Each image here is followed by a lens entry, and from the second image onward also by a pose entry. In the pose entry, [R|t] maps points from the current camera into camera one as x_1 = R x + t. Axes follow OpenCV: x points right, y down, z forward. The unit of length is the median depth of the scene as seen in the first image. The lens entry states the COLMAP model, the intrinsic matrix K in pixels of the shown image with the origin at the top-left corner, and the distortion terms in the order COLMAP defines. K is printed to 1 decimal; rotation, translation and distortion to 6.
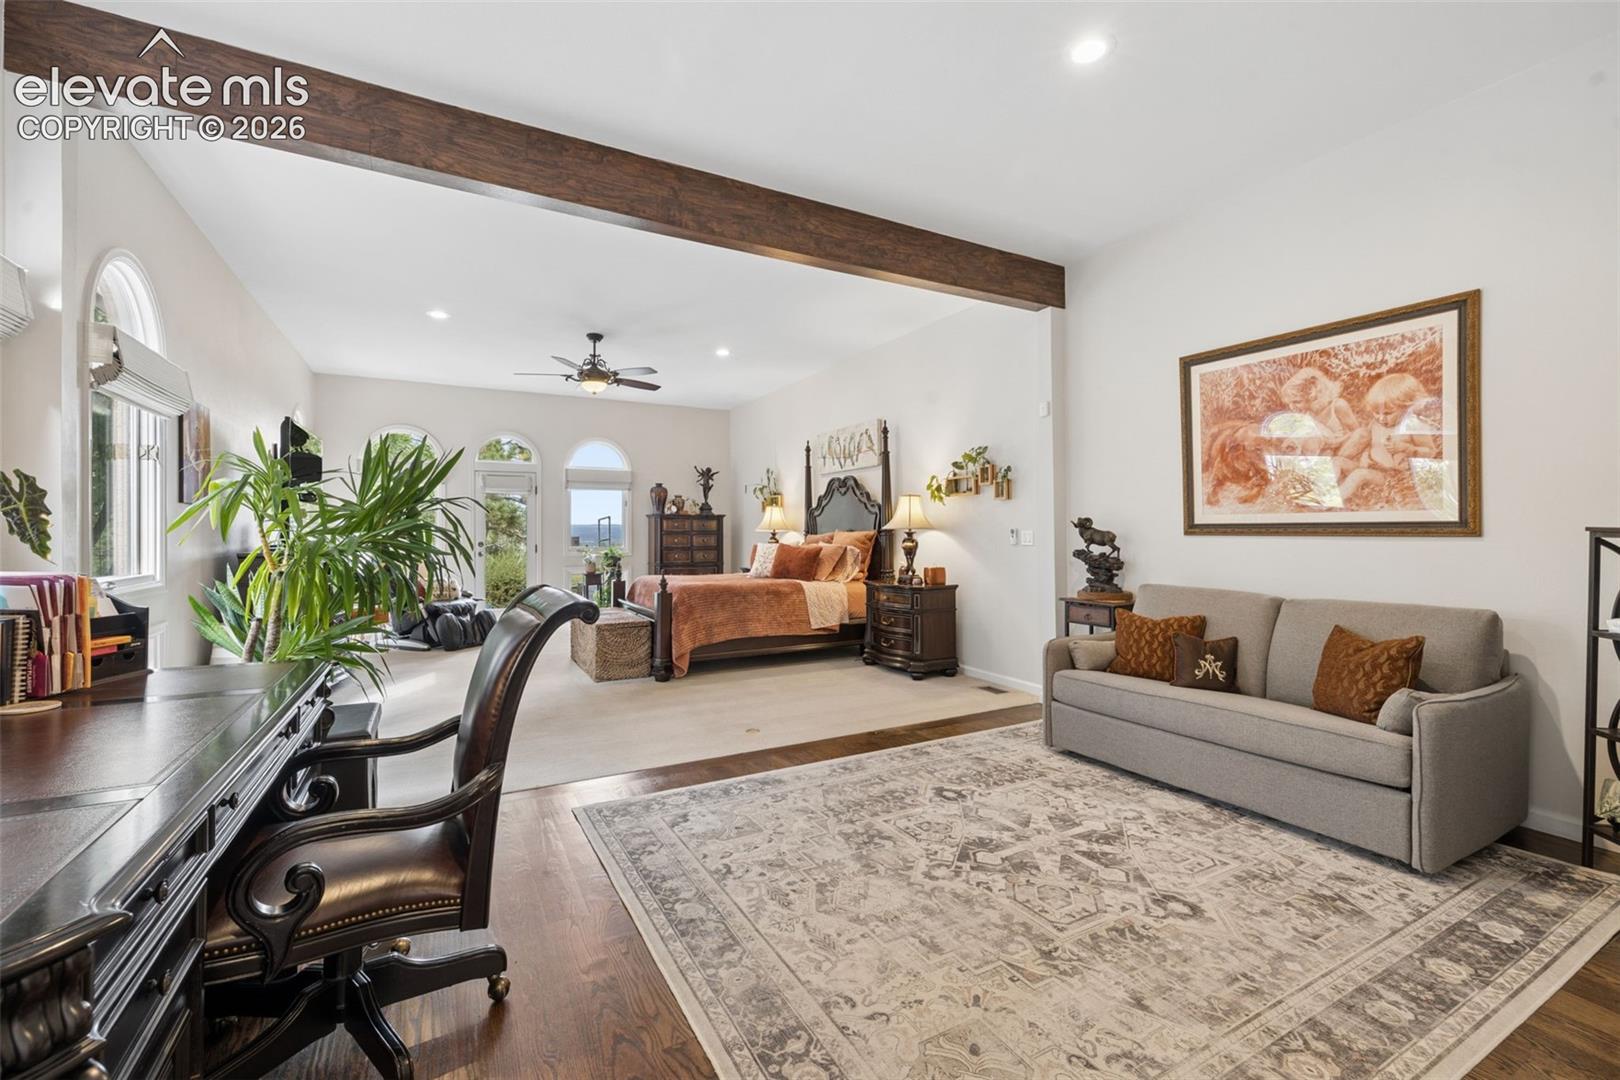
lens RADIAL K [[707.0, 0, 810.5], [0, 707.0, 536.8], [0, 0, 1]] dist [0.008620, 0.000082]
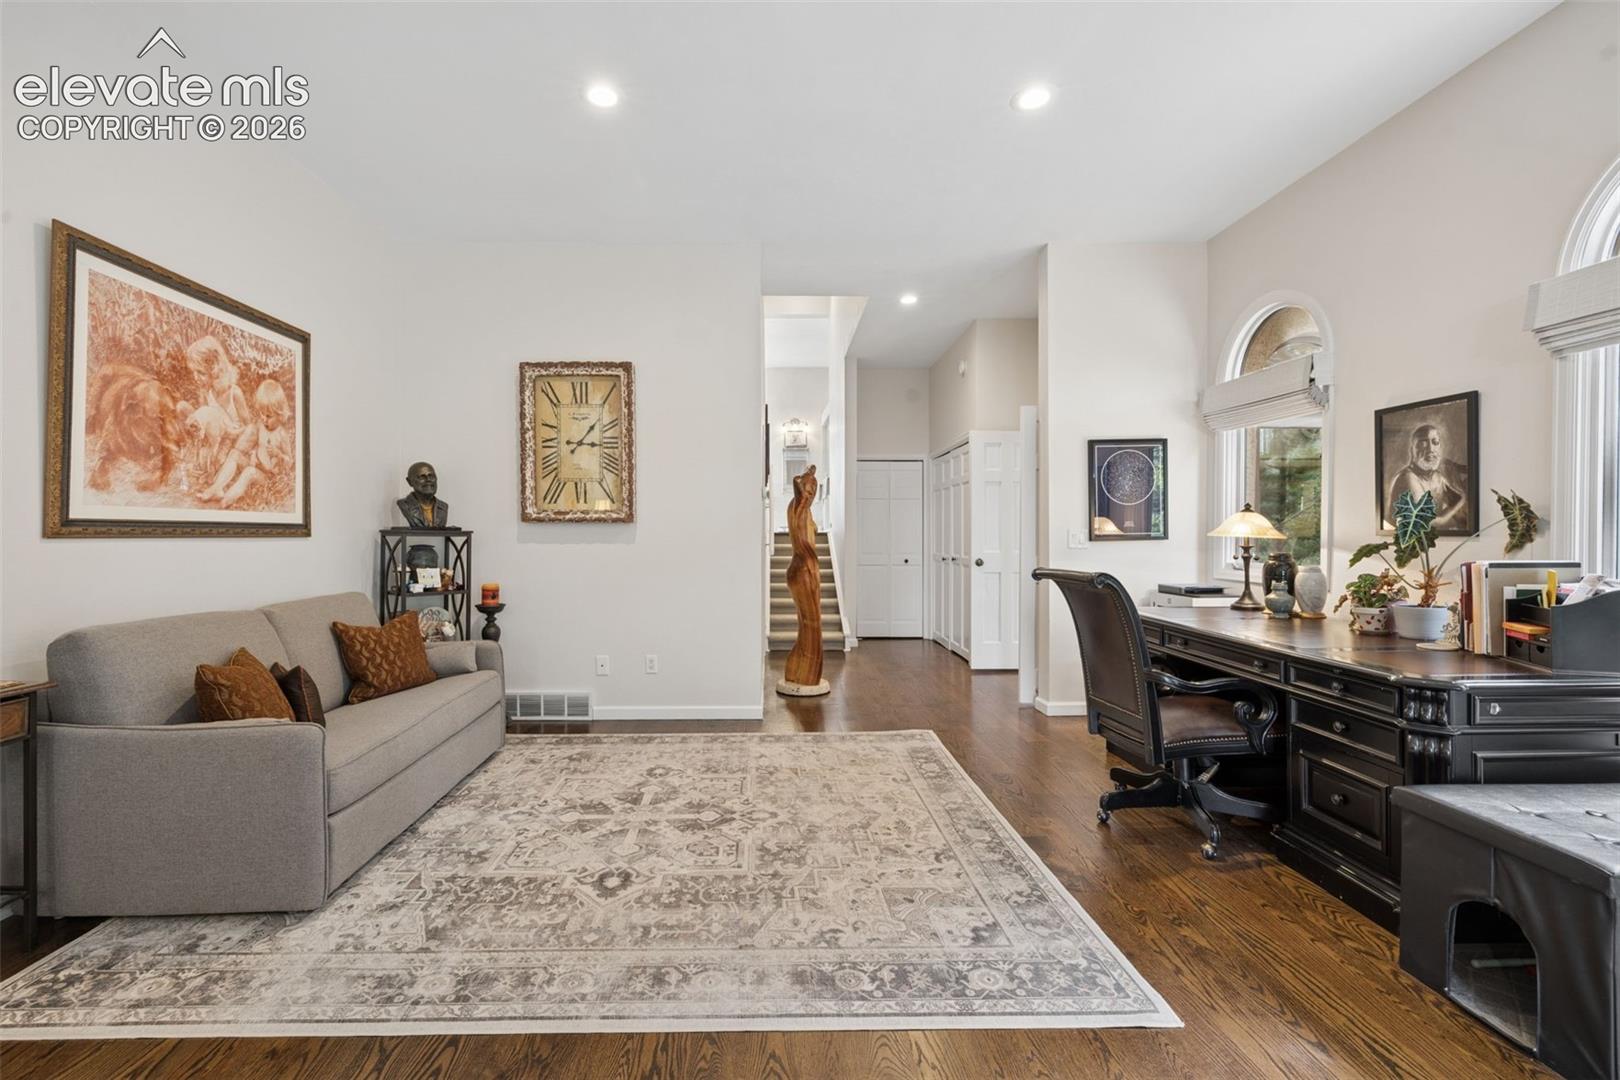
lens RADIAL K [[707.0, 0, 761.4], [0, 707.0, 532.9], [0, 0, 1]] dist [0.008620, 0.000082]
pose [[-0.878517, 0.002106, 0.477706, -0.287810], [0.004372, 0.999984, 0.003632, -0.007419], [-0.477691, 0.005279, -0.878512, 1.515054]]
